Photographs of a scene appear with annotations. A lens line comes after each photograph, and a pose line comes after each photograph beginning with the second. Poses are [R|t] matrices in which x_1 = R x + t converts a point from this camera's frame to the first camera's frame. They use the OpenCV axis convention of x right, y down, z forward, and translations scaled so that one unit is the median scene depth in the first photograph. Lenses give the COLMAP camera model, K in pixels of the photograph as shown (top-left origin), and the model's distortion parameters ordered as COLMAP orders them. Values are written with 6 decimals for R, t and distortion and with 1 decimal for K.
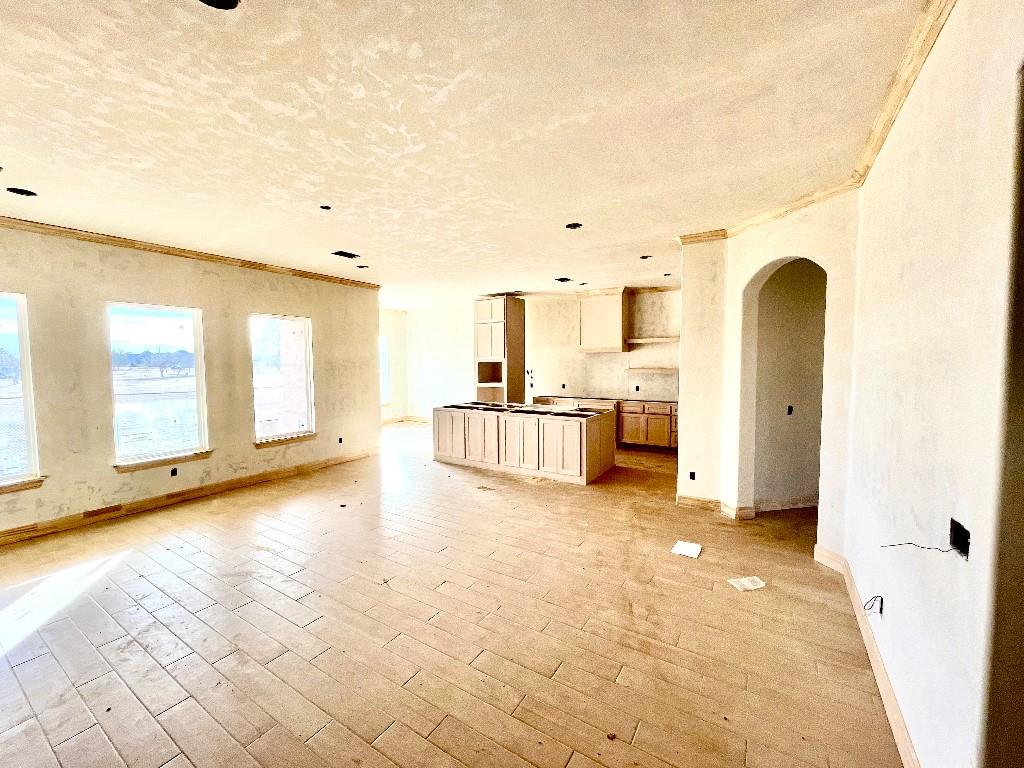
lens RADIAL K [[411.6, 0, 512.0], [0, 411.6, 384.0], [0, 0, 1]] dist [-0.000519, -0.000045]
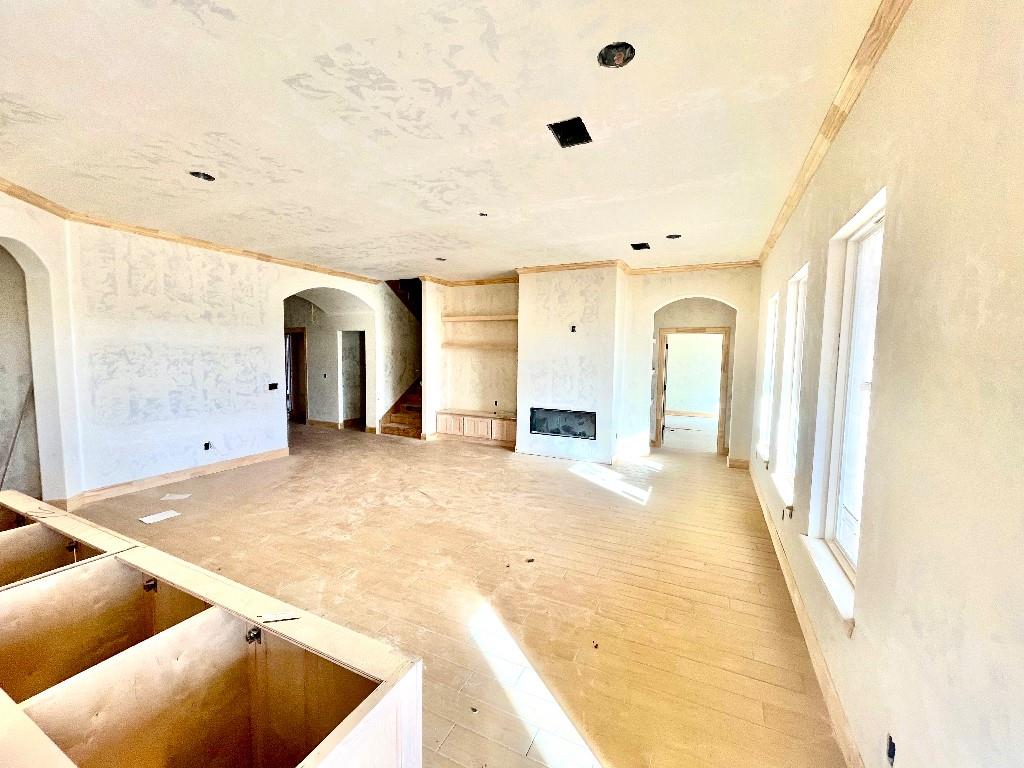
lens RADIAL K [[411.6, 0, 512.0], [0, 411.6, 384.0], [0, 0, 1]] dist [-0.000519, -0.000045]
pose [[-0.991783, 0.000588, -0.127929, -0.423657], [-0.016375, 0.991181, 0.131503, -0.133881], [0.126878, 0.132517, -0.983027, 2.433816]]
